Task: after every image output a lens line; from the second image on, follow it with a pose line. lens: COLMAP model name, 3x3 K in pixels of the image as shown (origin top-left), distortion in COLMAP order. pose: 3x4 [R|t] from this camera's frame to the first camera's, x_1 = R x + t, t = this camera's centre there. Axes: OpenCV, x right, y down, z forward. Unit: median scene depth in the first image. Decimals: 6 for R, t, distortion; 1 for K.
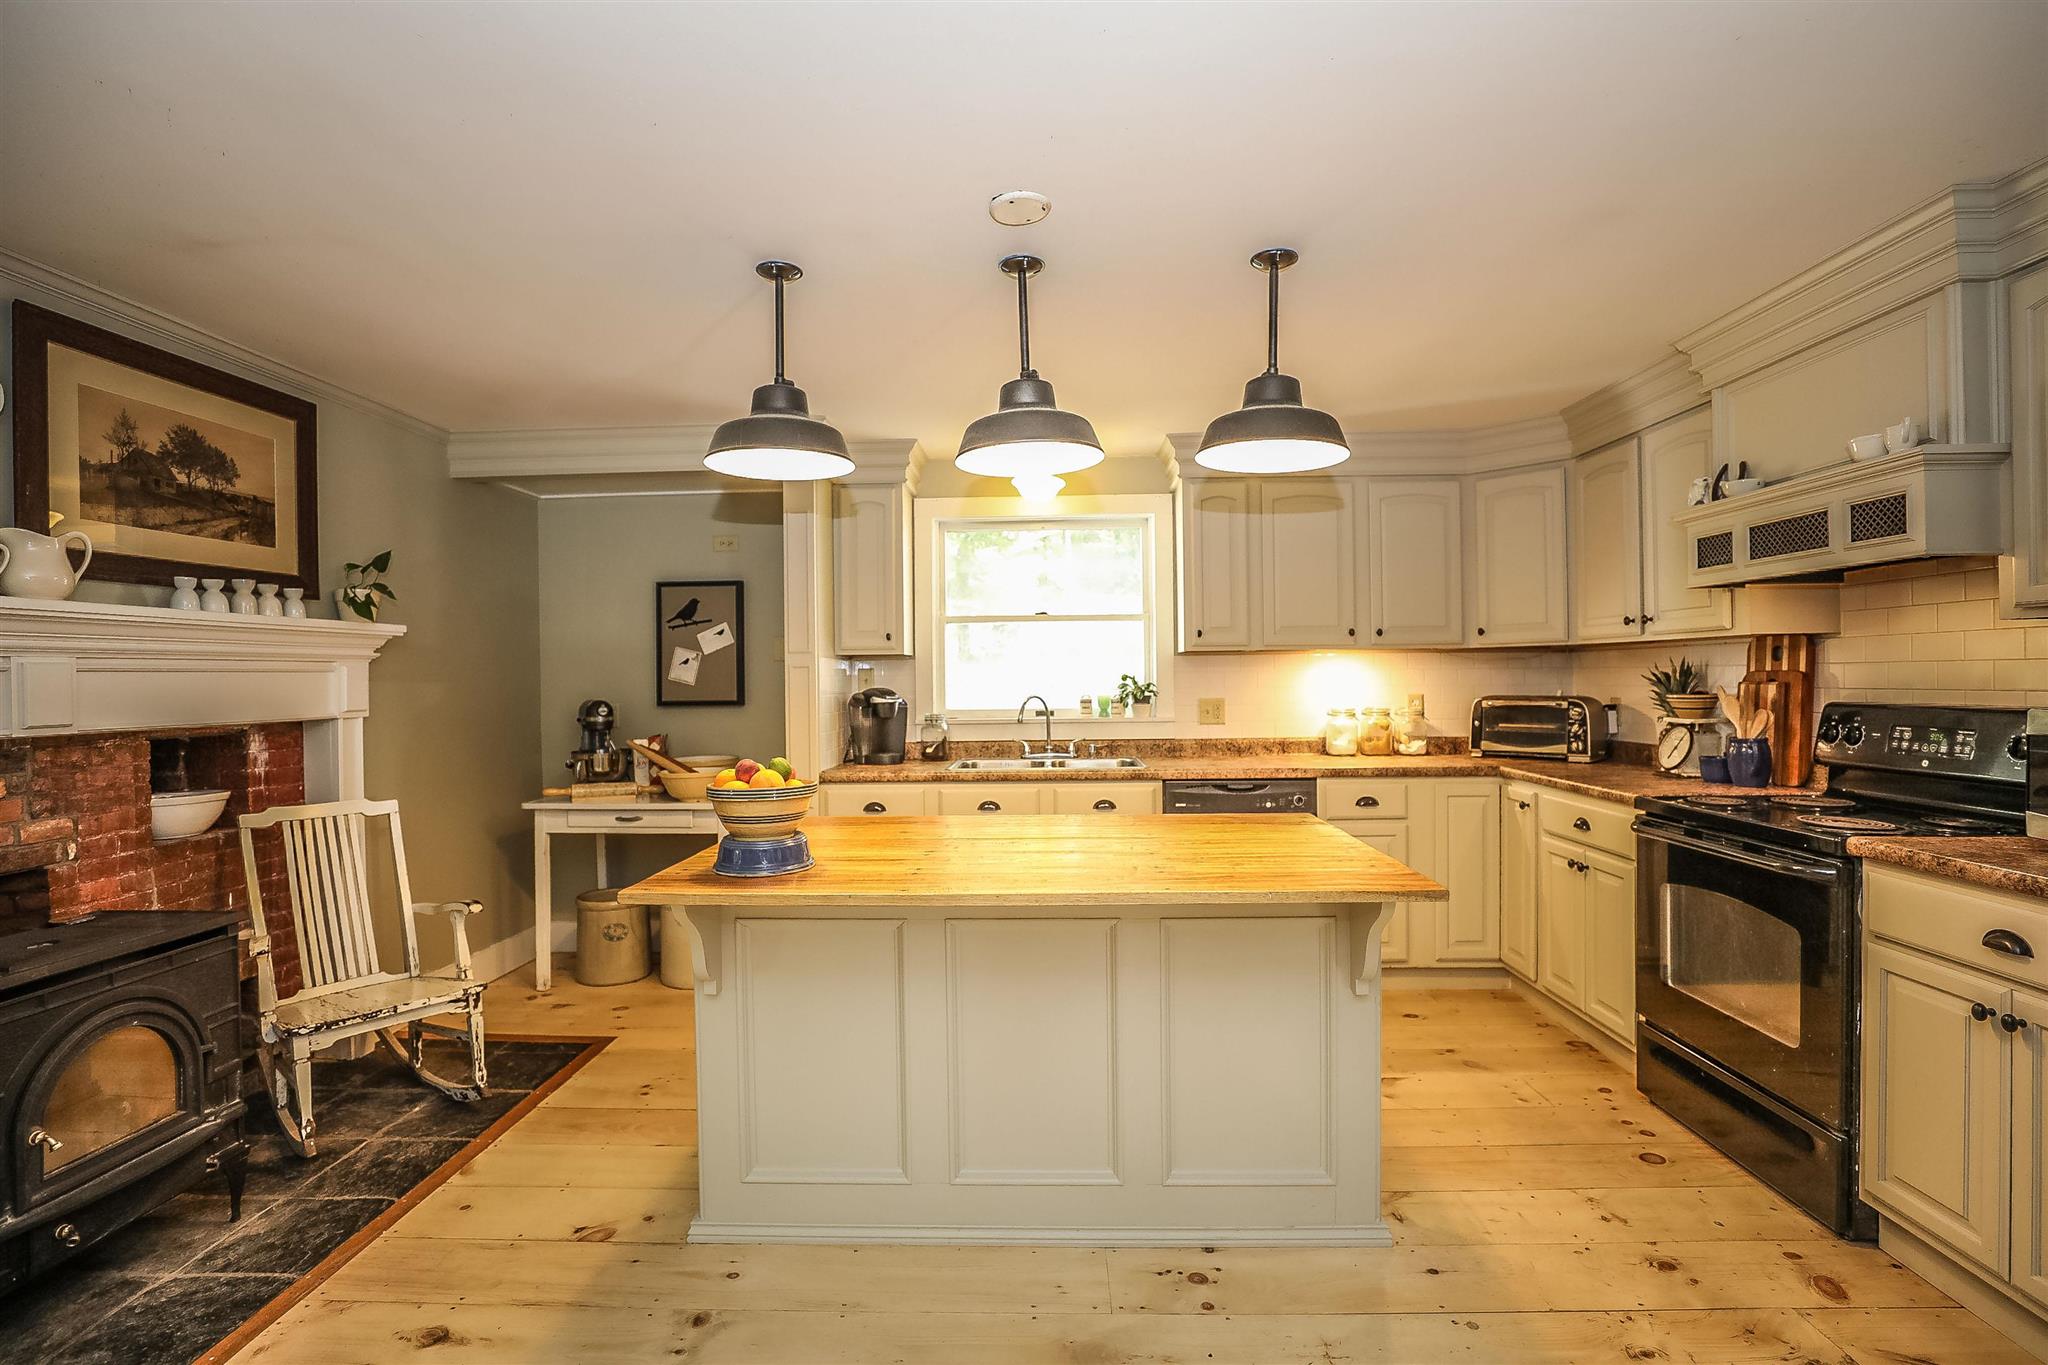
lens RADIAL K [[929.3, 0, 1032.7], [0, 929.3, 678.5], [0, 0, 1]] dist [-0.043874, 0.011540]
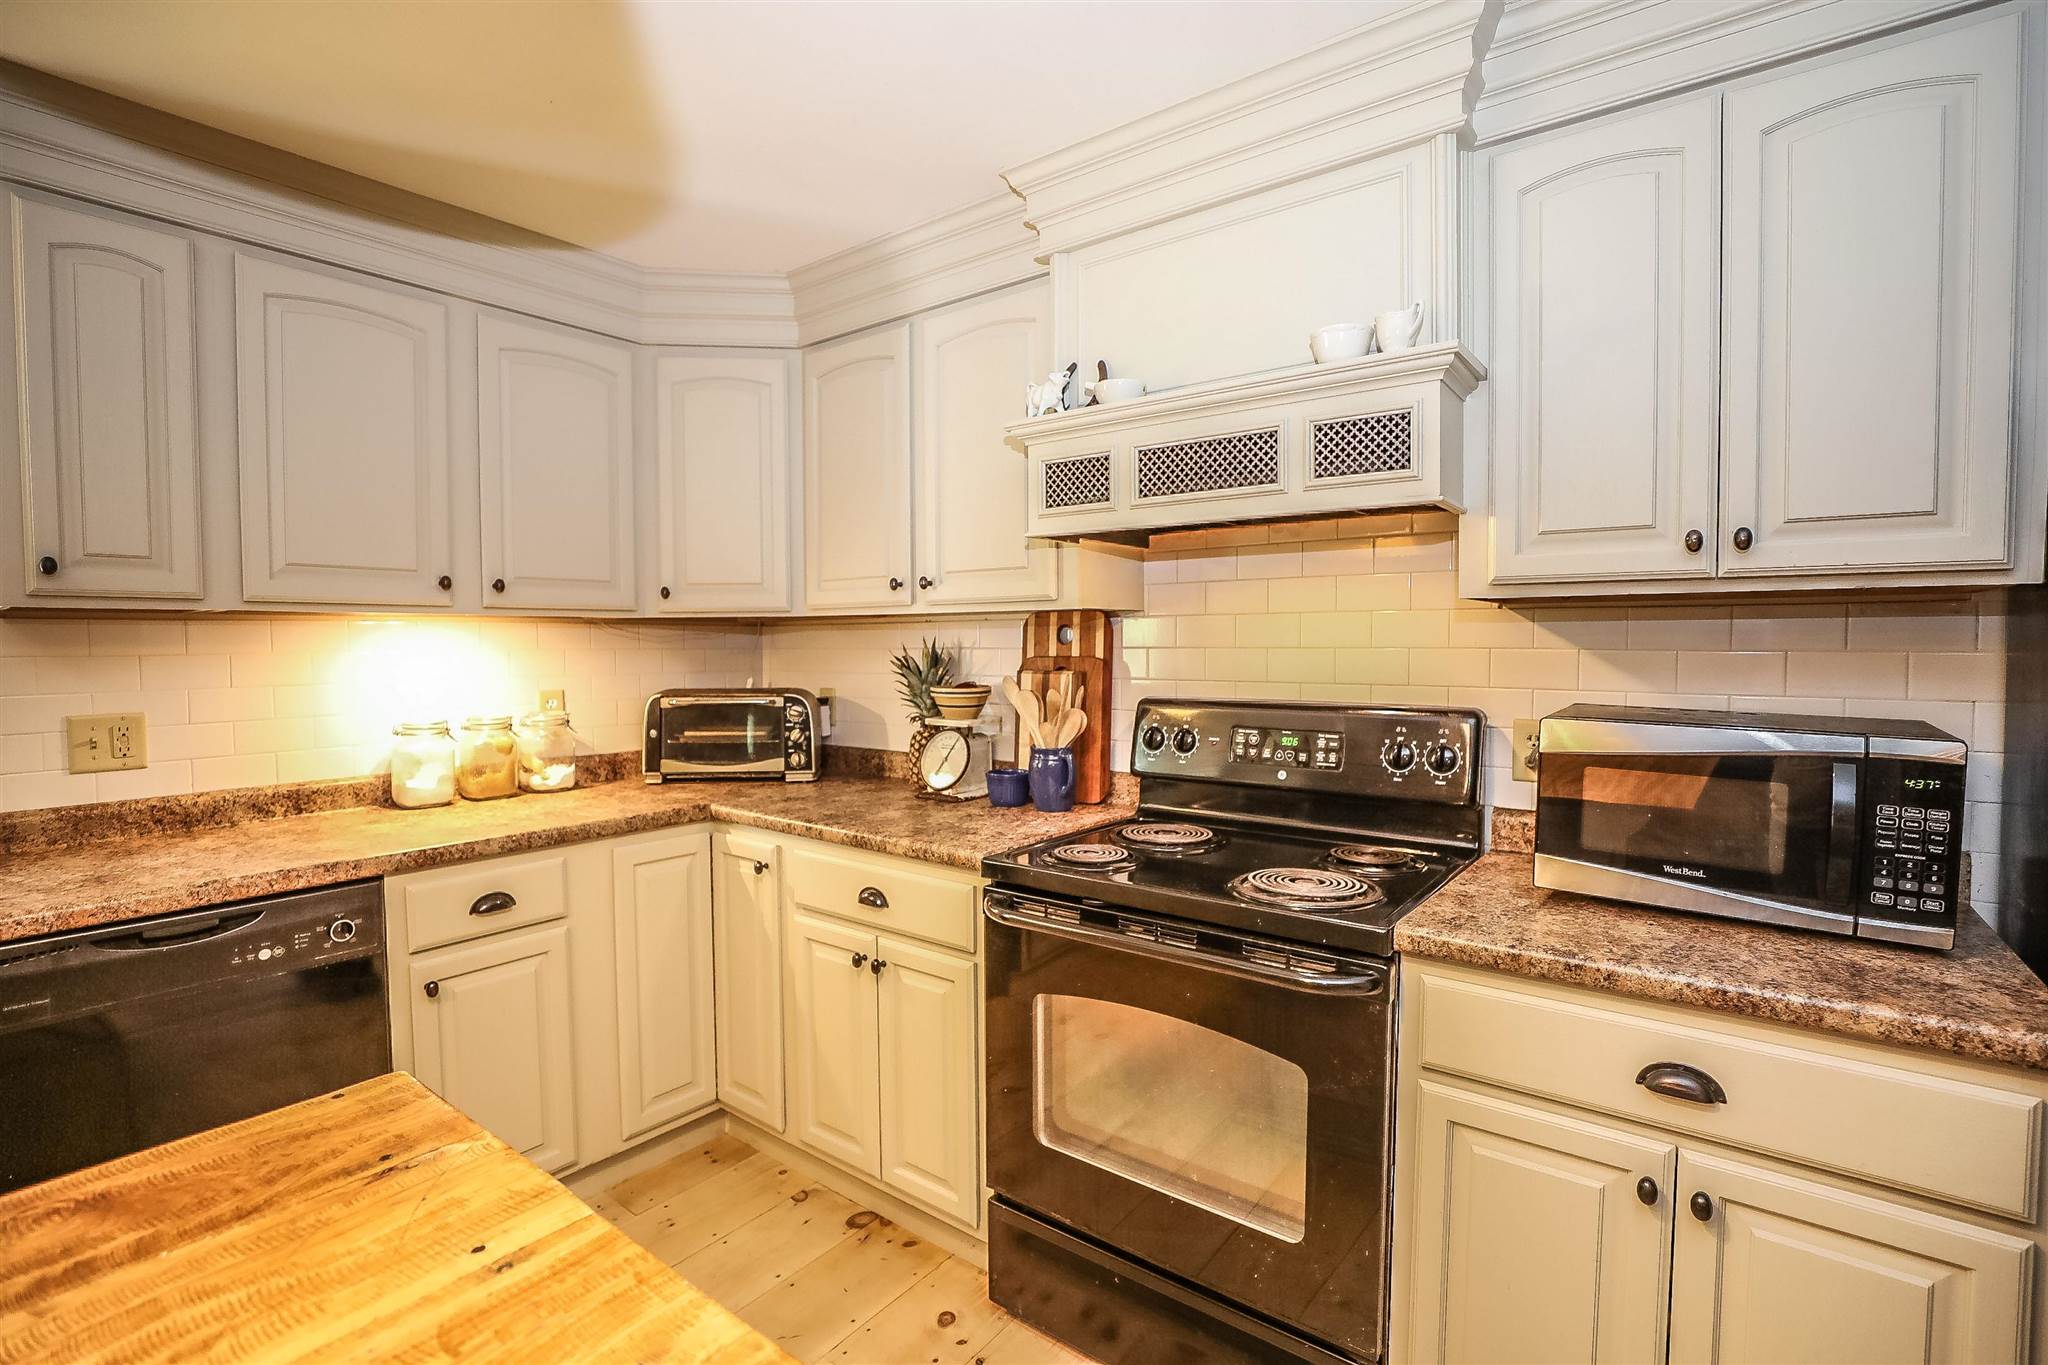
lens RADIAL K [[929.3, 0, 1021.2], [0, 929.3, 674.5], [0, 0, 1]] dist [-0.043874, 0.011540]
pose [[0.583860, -0.021294, 0.811575, 0.129285], [-0.000868, 0.999639, 0.026853, -0.012828], [-0.811854, -0.016383, 0.583631, 0.501690]]
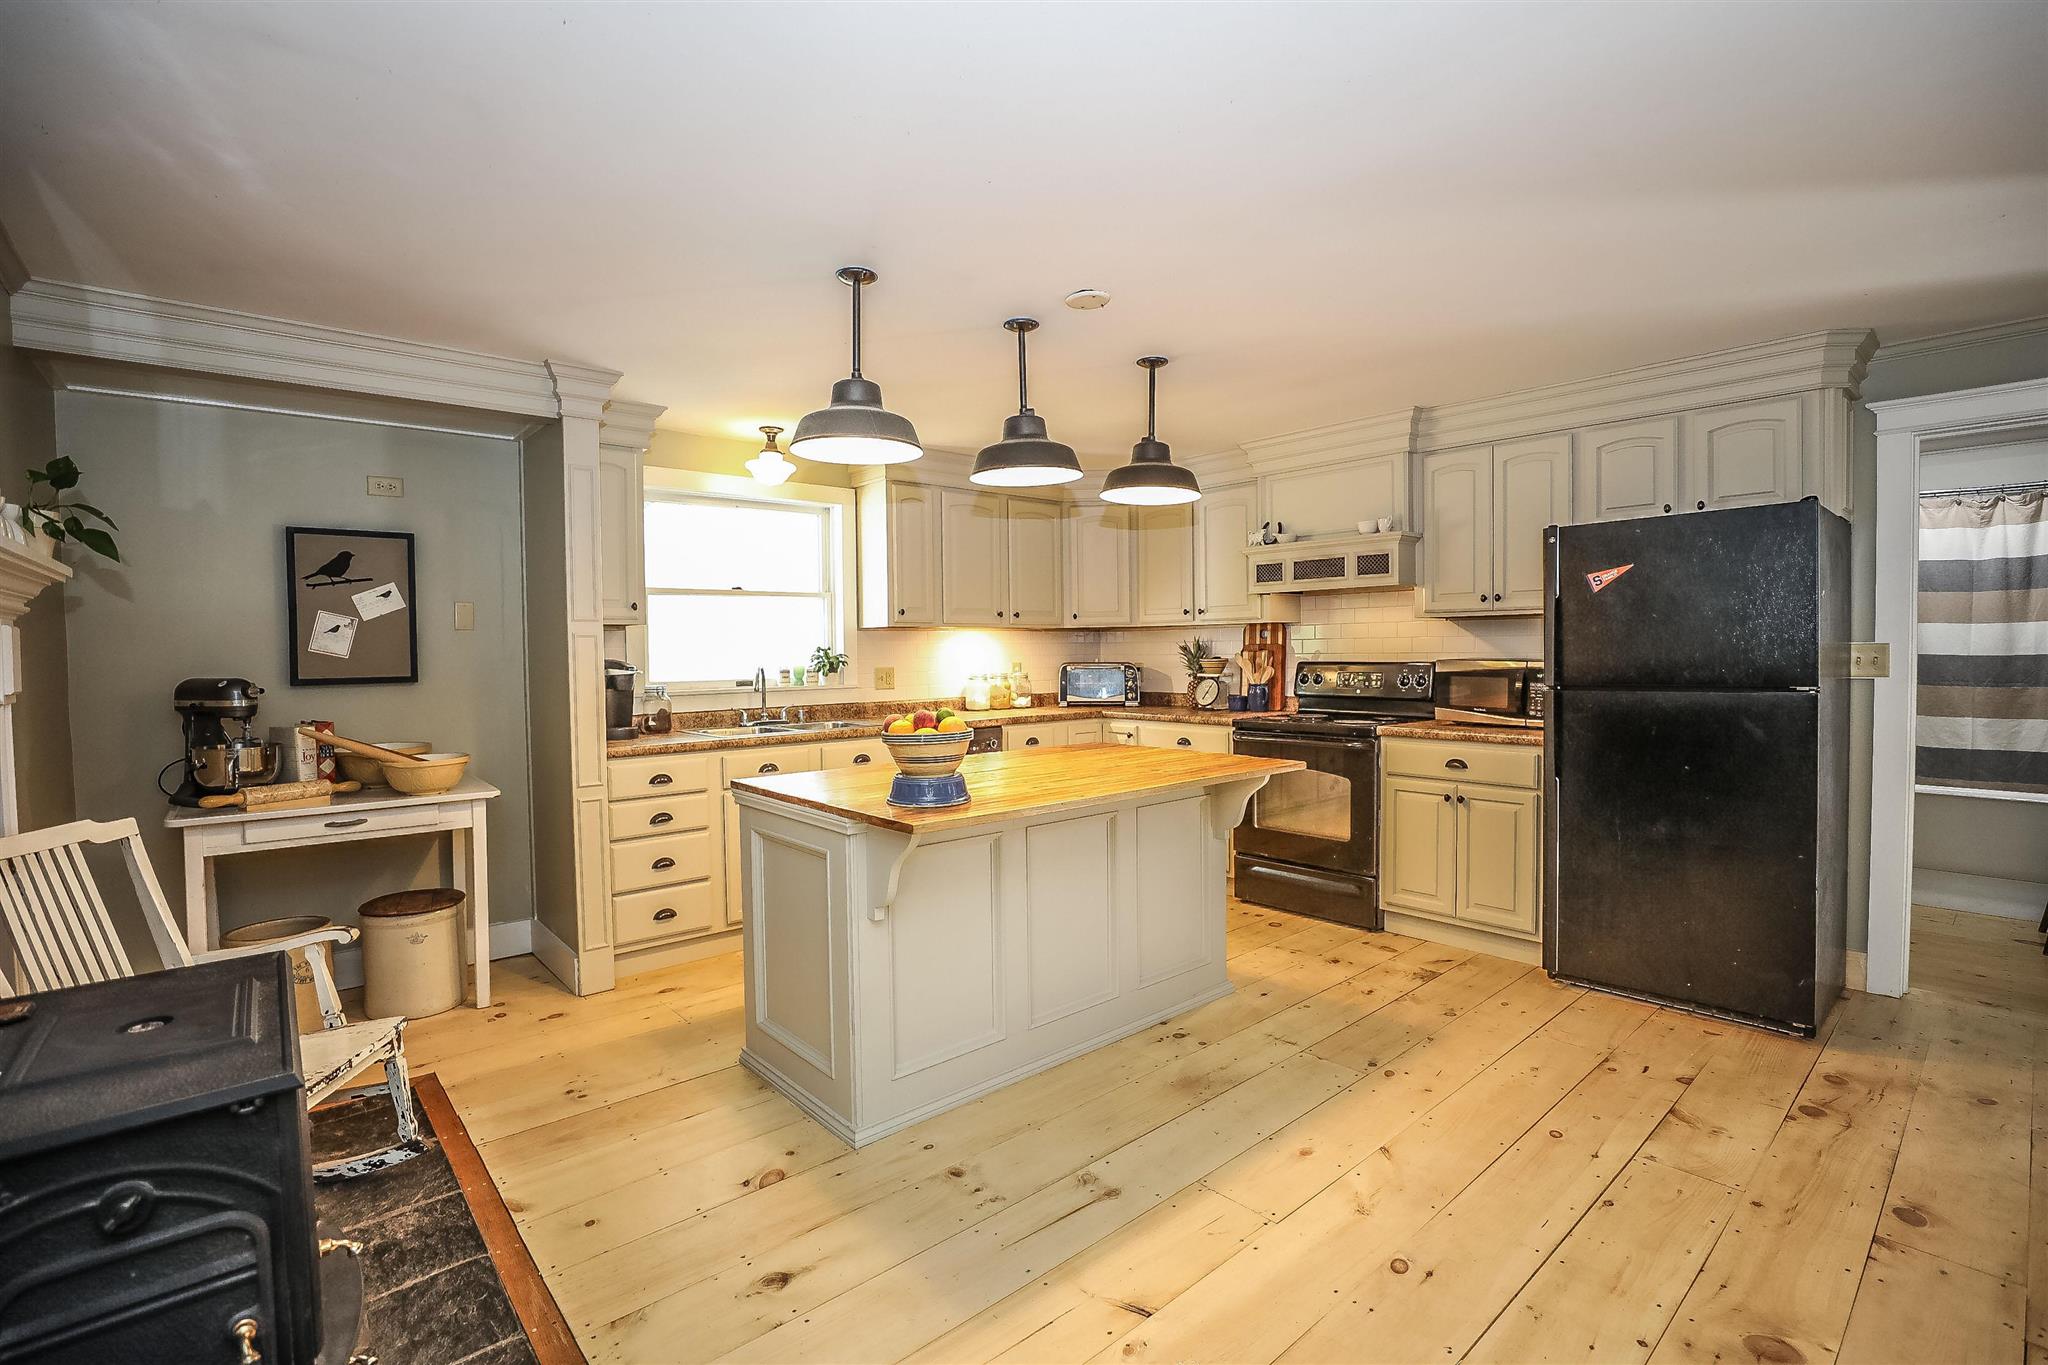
lens RADIAL K [[929.3, 0, 1020.9], [0, 929.3, 670.3], [0, 0, 1]] dist [-0.043874, 0.011540]
pose [[0.735813, -0.013546, 0.677049, -0.619284], [0.004819, 0.999879, 0.014767, 0.011726], [-0.677167, -0.007603, 0.735790, 0.026647]]
